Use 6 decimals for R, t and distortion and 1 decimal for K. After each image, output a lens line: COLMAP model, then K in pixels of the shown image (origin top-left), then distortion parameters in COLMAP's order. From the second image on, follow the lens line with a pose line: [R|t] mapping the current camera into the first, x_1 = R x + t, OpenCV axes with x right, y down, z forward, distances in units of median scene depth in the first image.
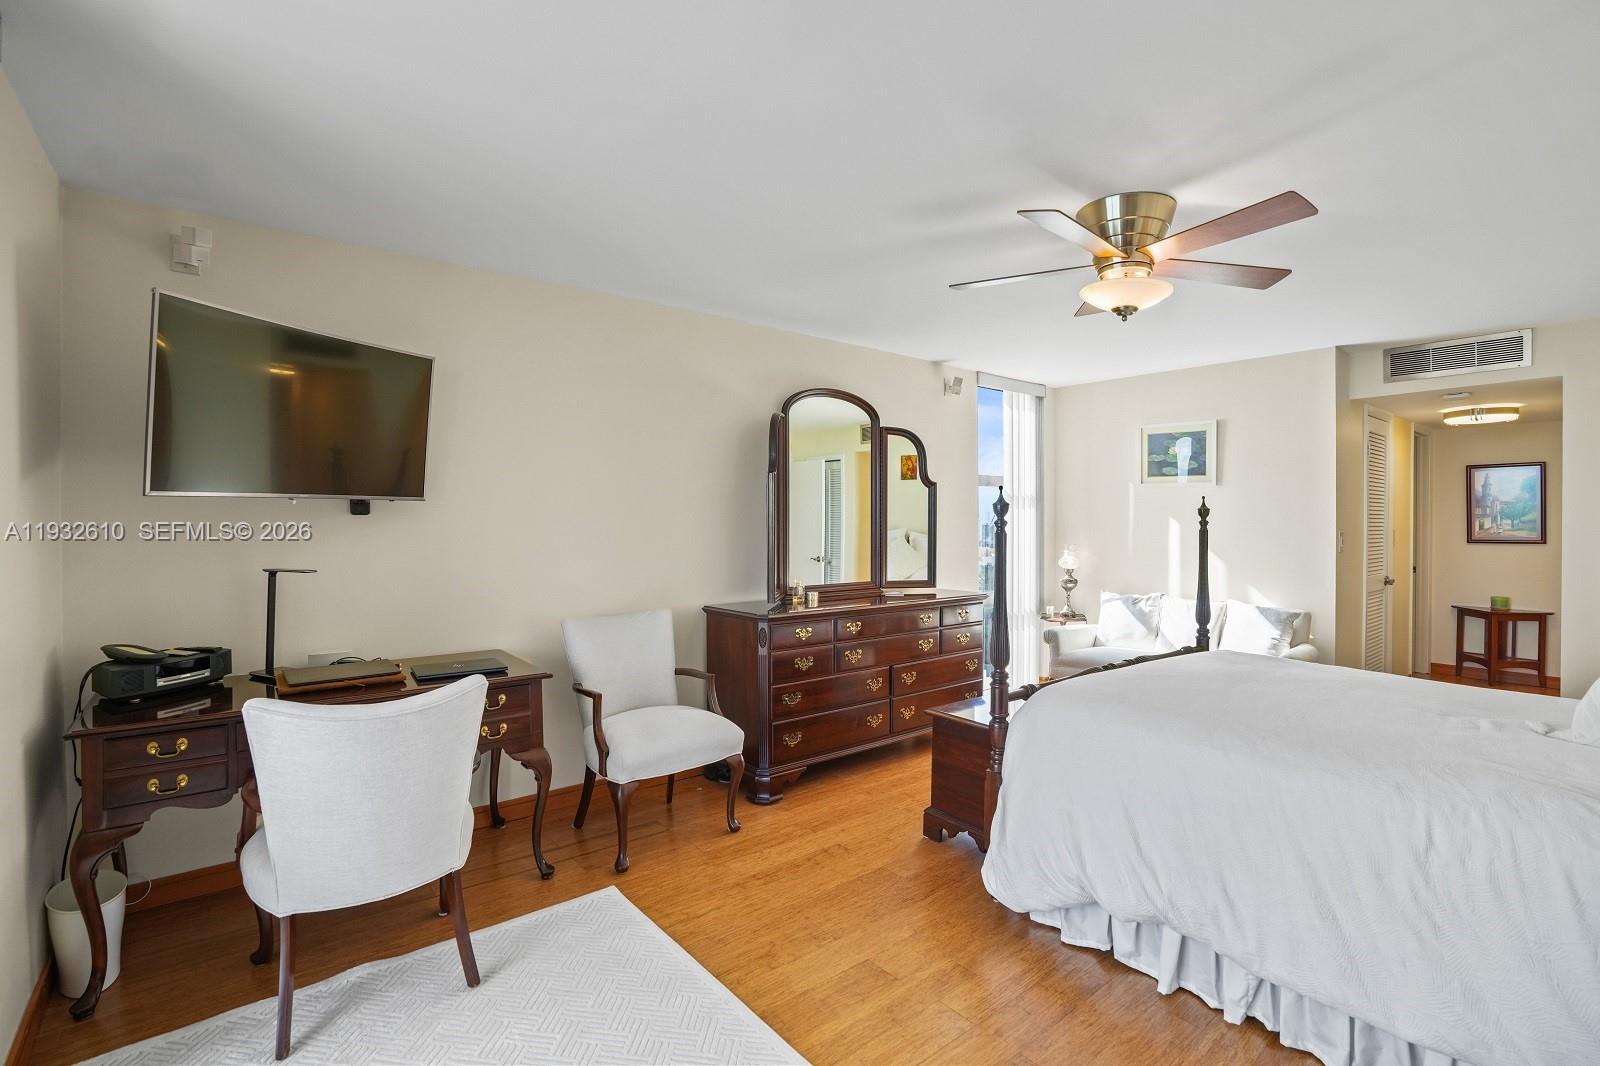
lens RADIAL K [[736.5, 0, 807.5], [0, 736.5, 538.6], [0, 0, 1]] dist [-0.039490, 0.001383]
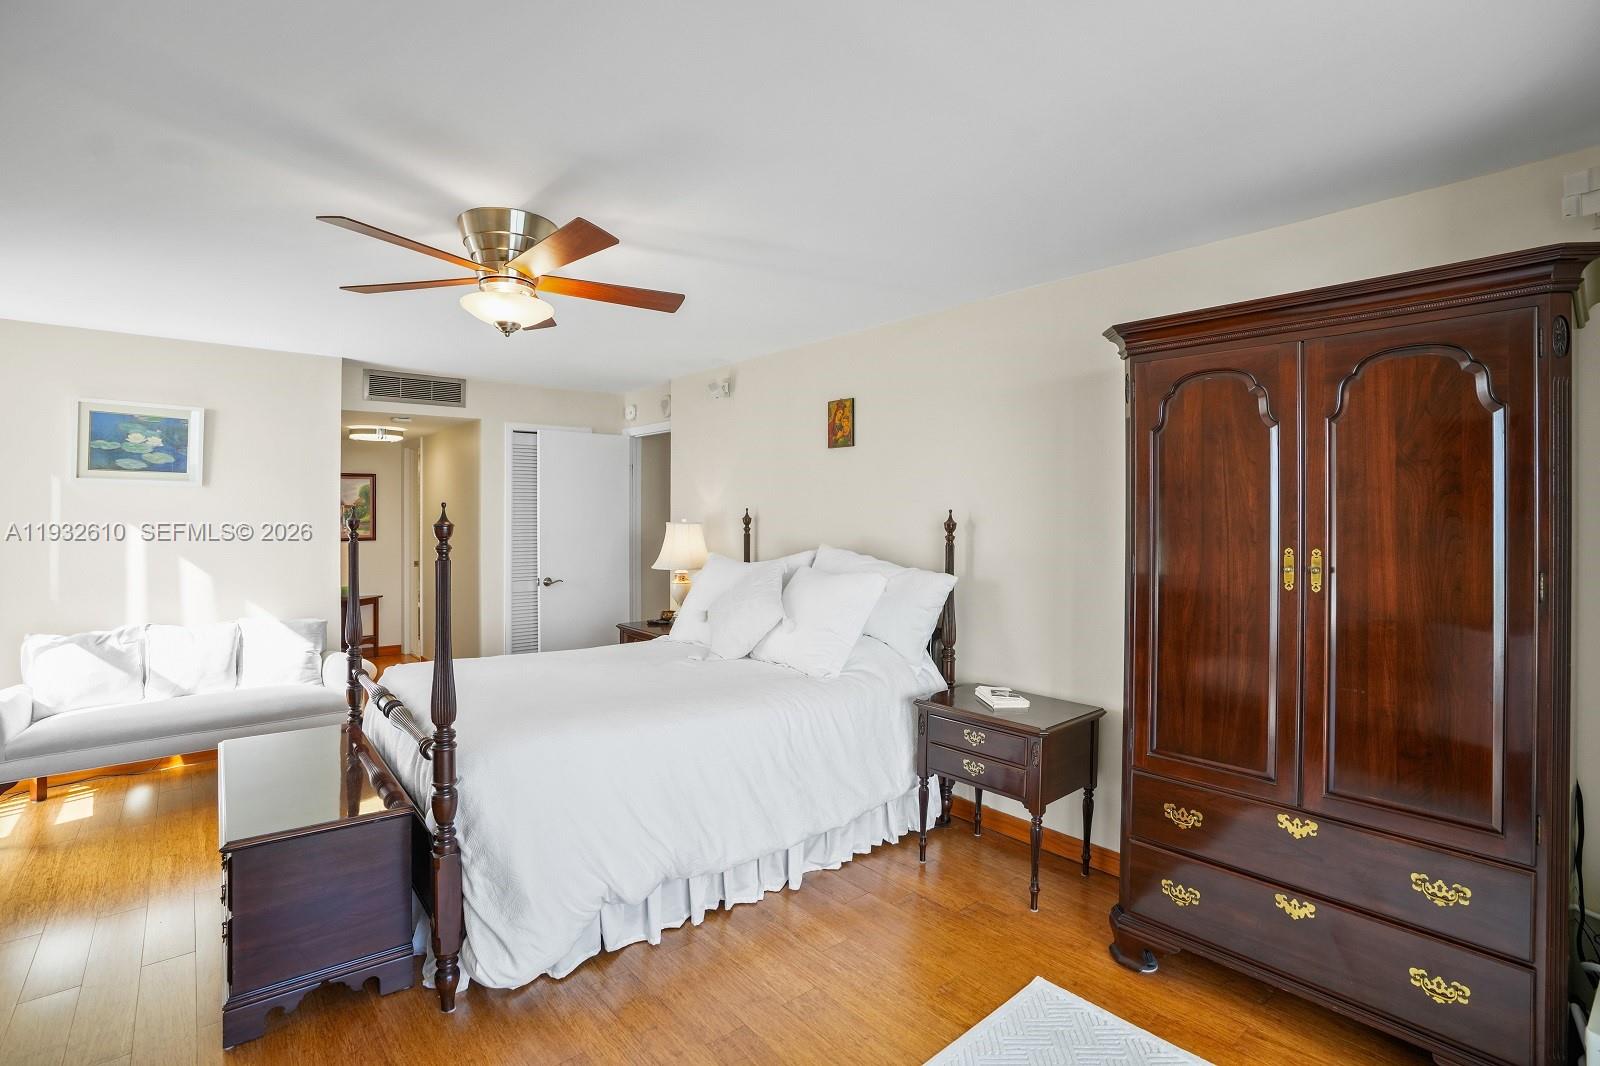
lens RADIAL K [[748.6, 0, 801.8], [0, 748.6, 528.4], [0, 0, 1]] dist [-0.039927, 0.000422]
pose [[-0.023959, -0.019750, 0.999518, -0.289300], [0.020121, 0.999593, 0.020233, -0.026841], [-0.999510, 0.020596, -0.023552, 0.319461]]
